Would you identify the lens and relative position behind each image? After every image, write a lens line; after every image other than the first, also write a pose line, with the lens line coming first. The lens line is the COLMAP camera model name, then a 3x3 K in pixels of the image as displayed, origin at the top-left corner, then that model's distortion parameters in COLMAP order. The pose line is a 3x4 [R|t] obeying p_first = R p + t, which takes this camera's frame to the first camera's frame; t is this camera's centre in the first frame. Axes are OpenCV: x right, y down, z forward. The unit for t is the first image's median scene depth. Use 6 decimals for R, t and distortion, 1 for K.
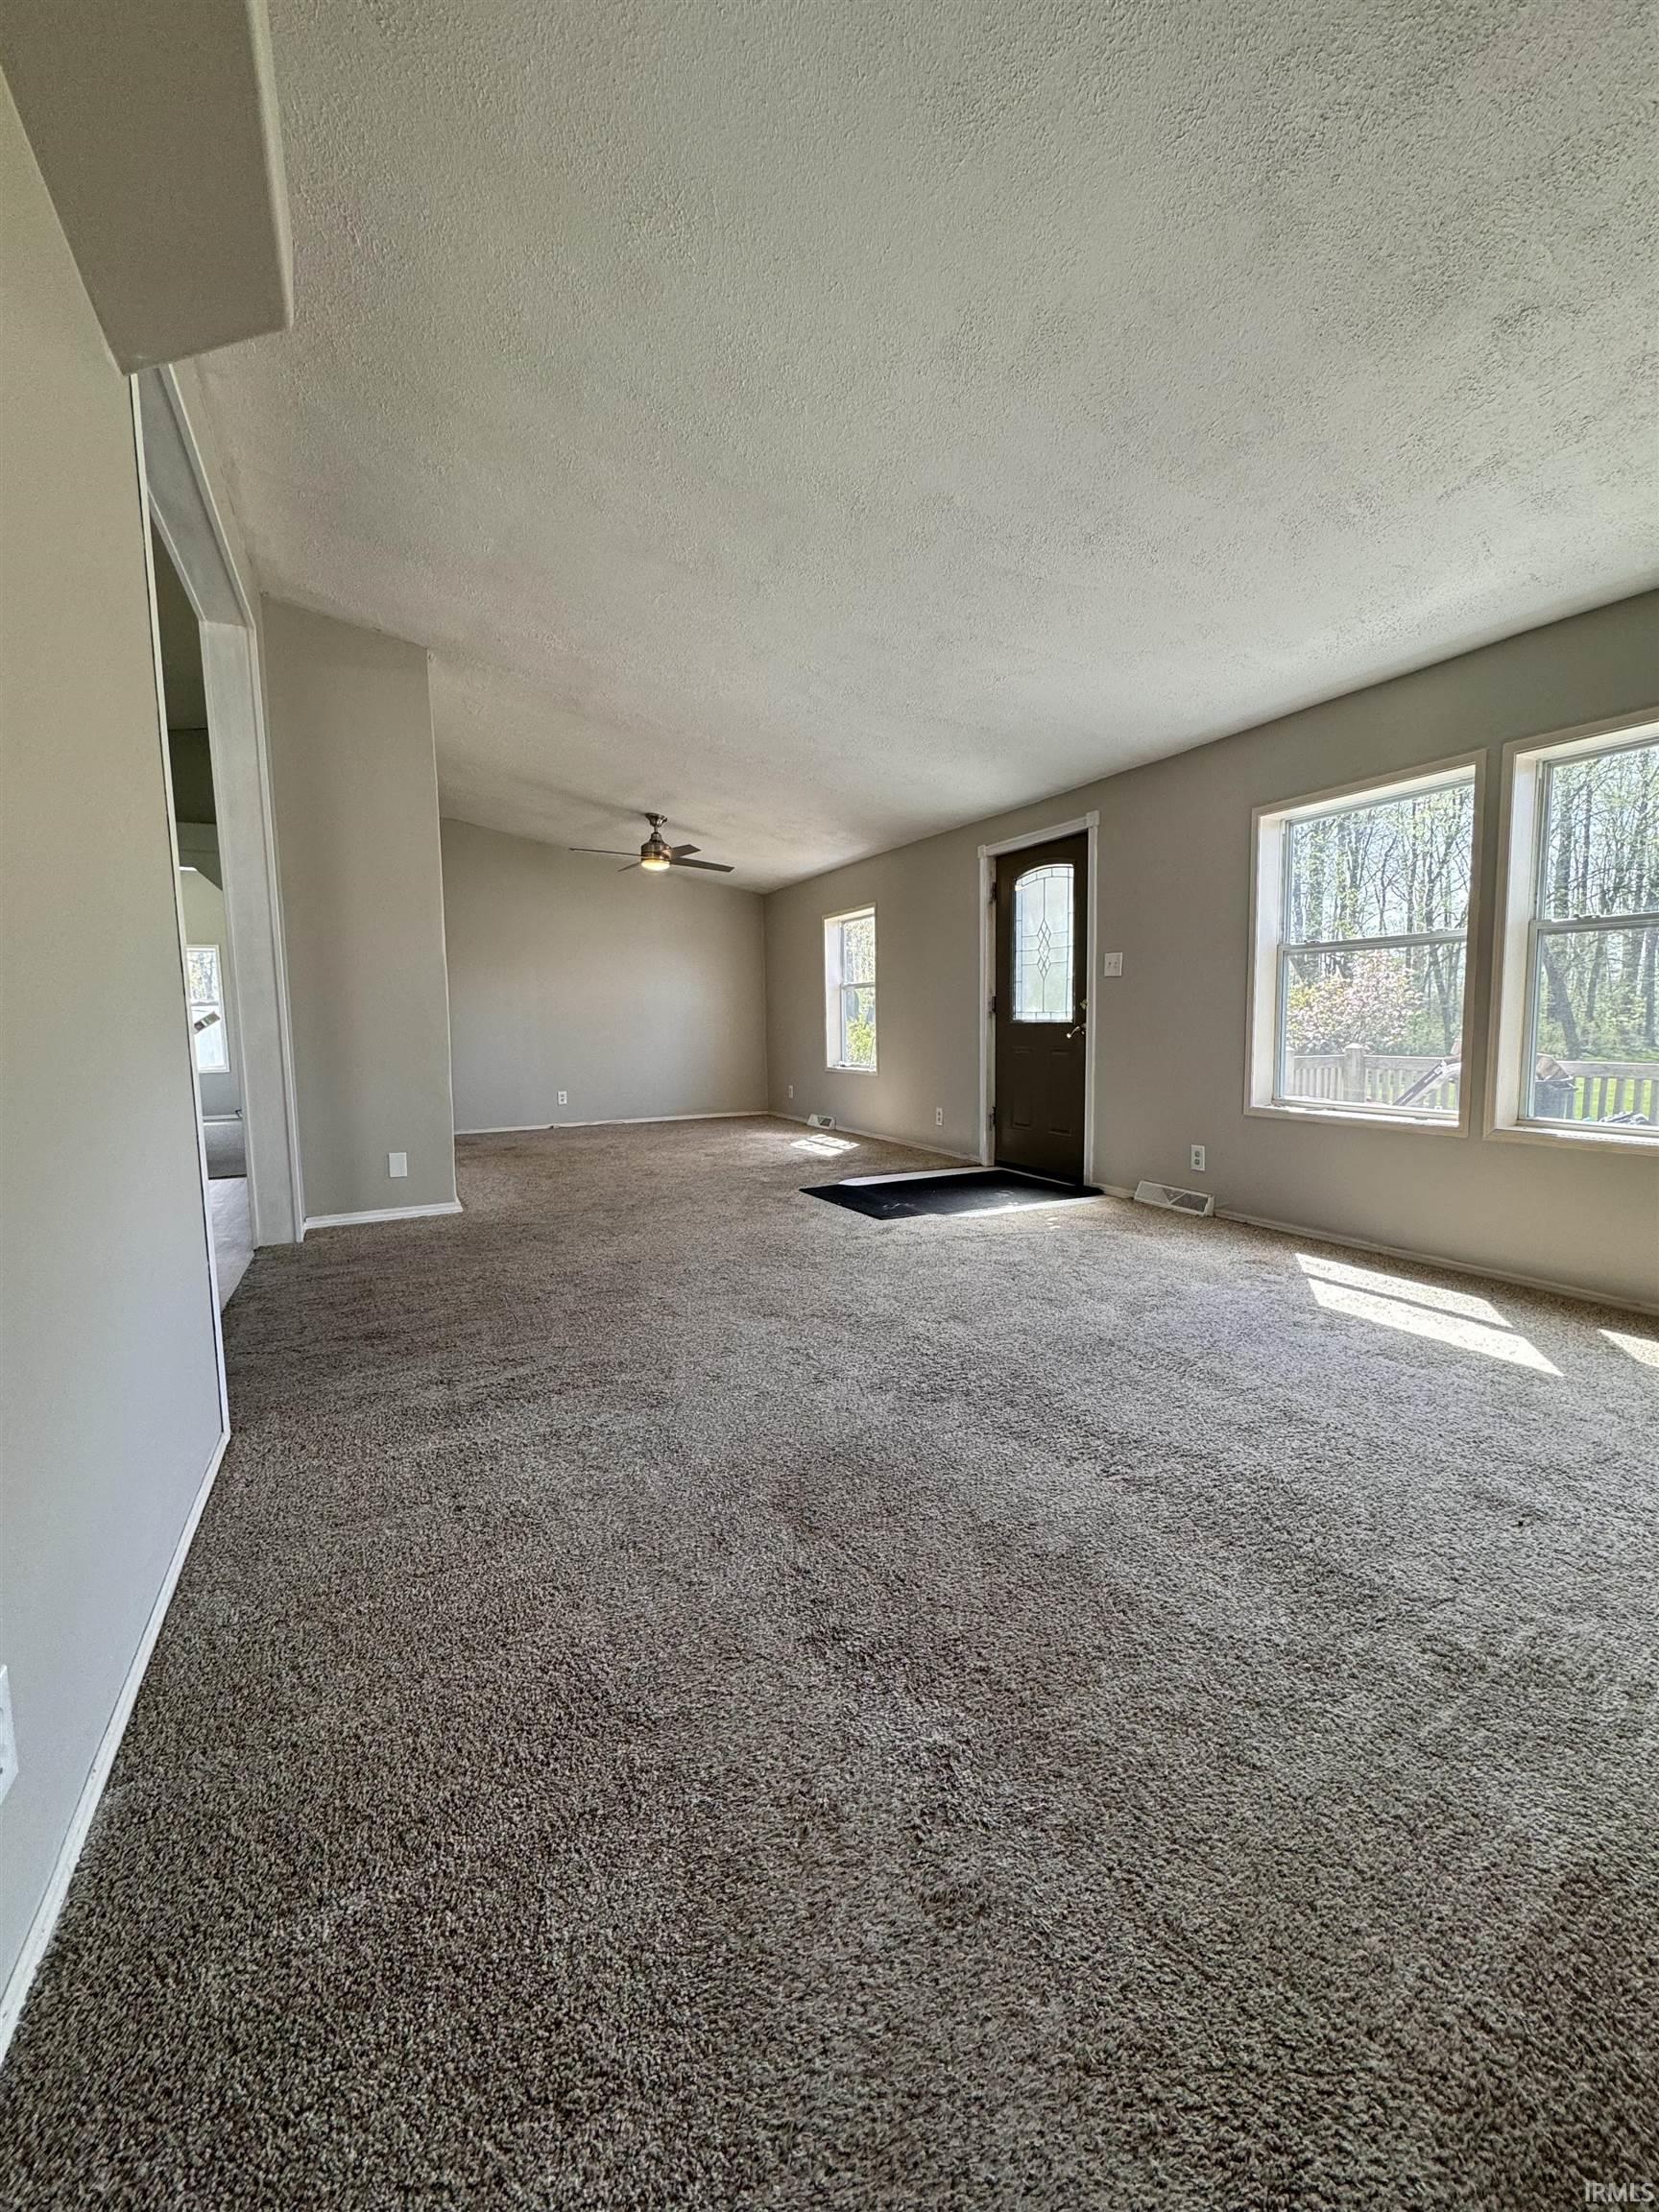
lens RADIAL K [[879.0, 0, 832.8], [0, 879.0, 1103.0], [0, 0, 1]] dist [-0.003015, 0.000474]
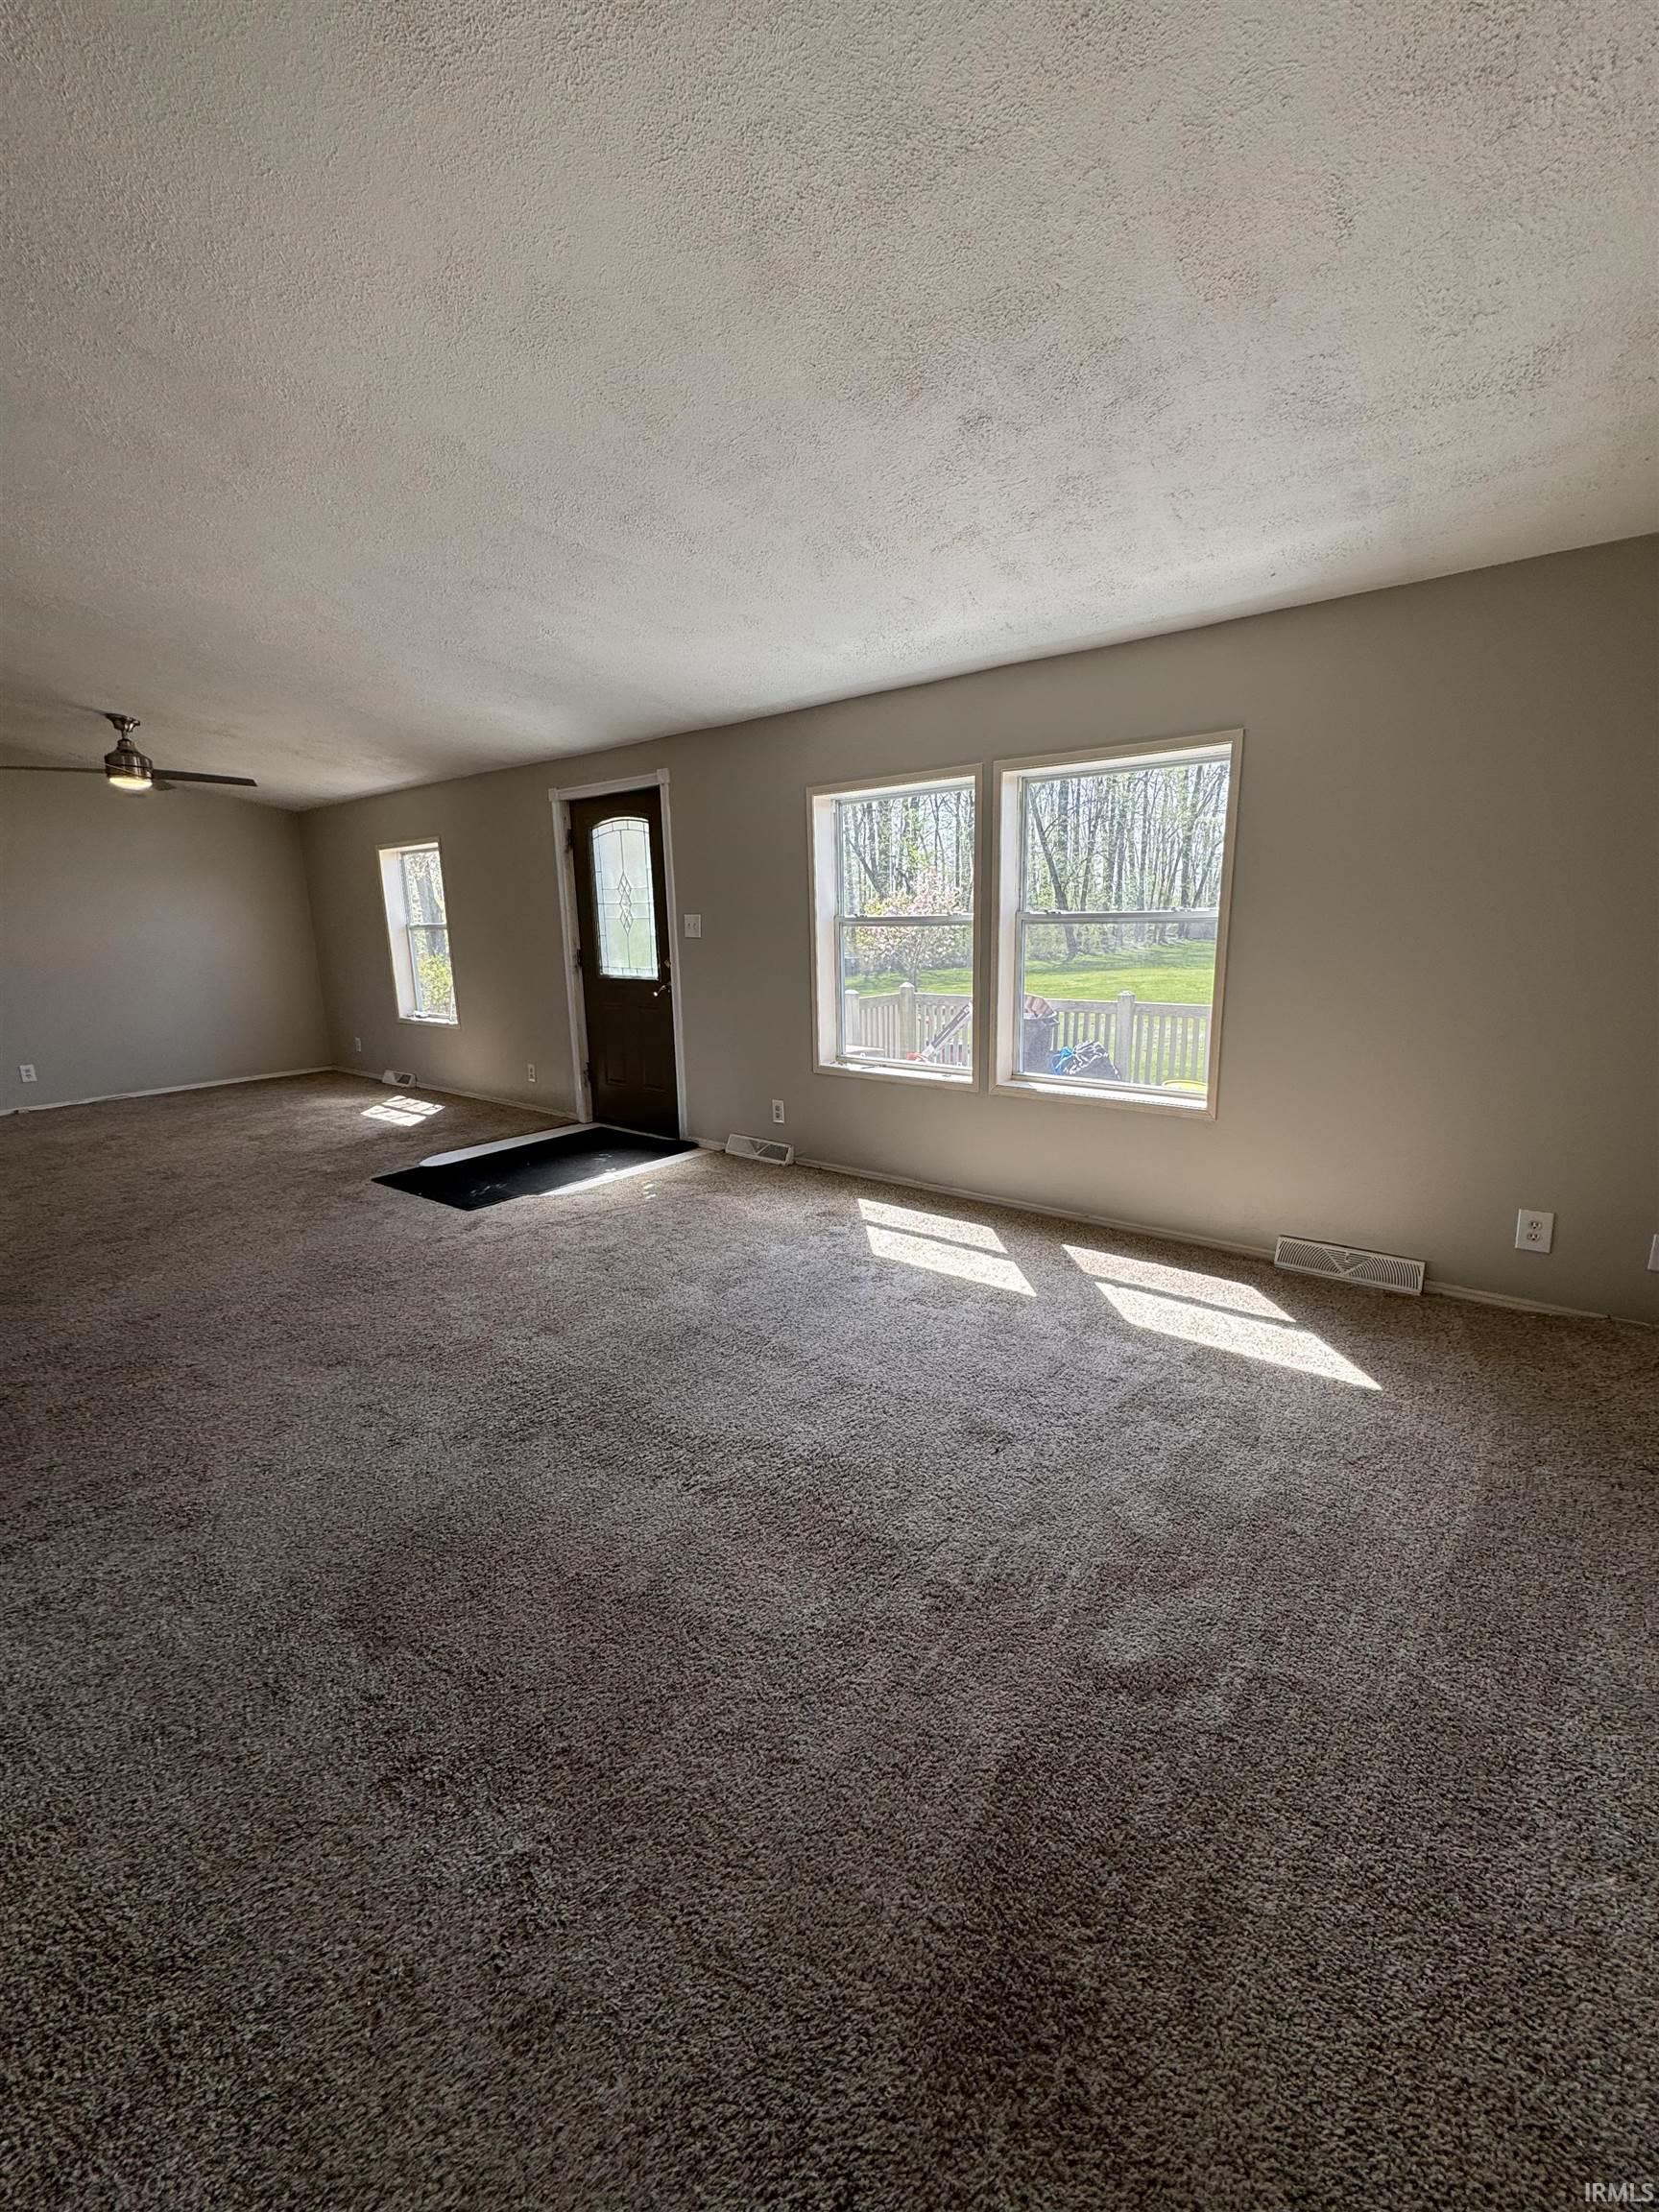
lens RADIAL K [[879.0, 0, 832.8], [0, 879.0, 1103.0], [0, 0, 1]] dist [-0.003015, 0.000474]
pose [[0.906222, -0.091011, 0.412890, 0.053383], [0.045877, 0.991958, 0.117959, -0.132799], [-0.420305, -0.087955, 0.903110, -0.015229]]
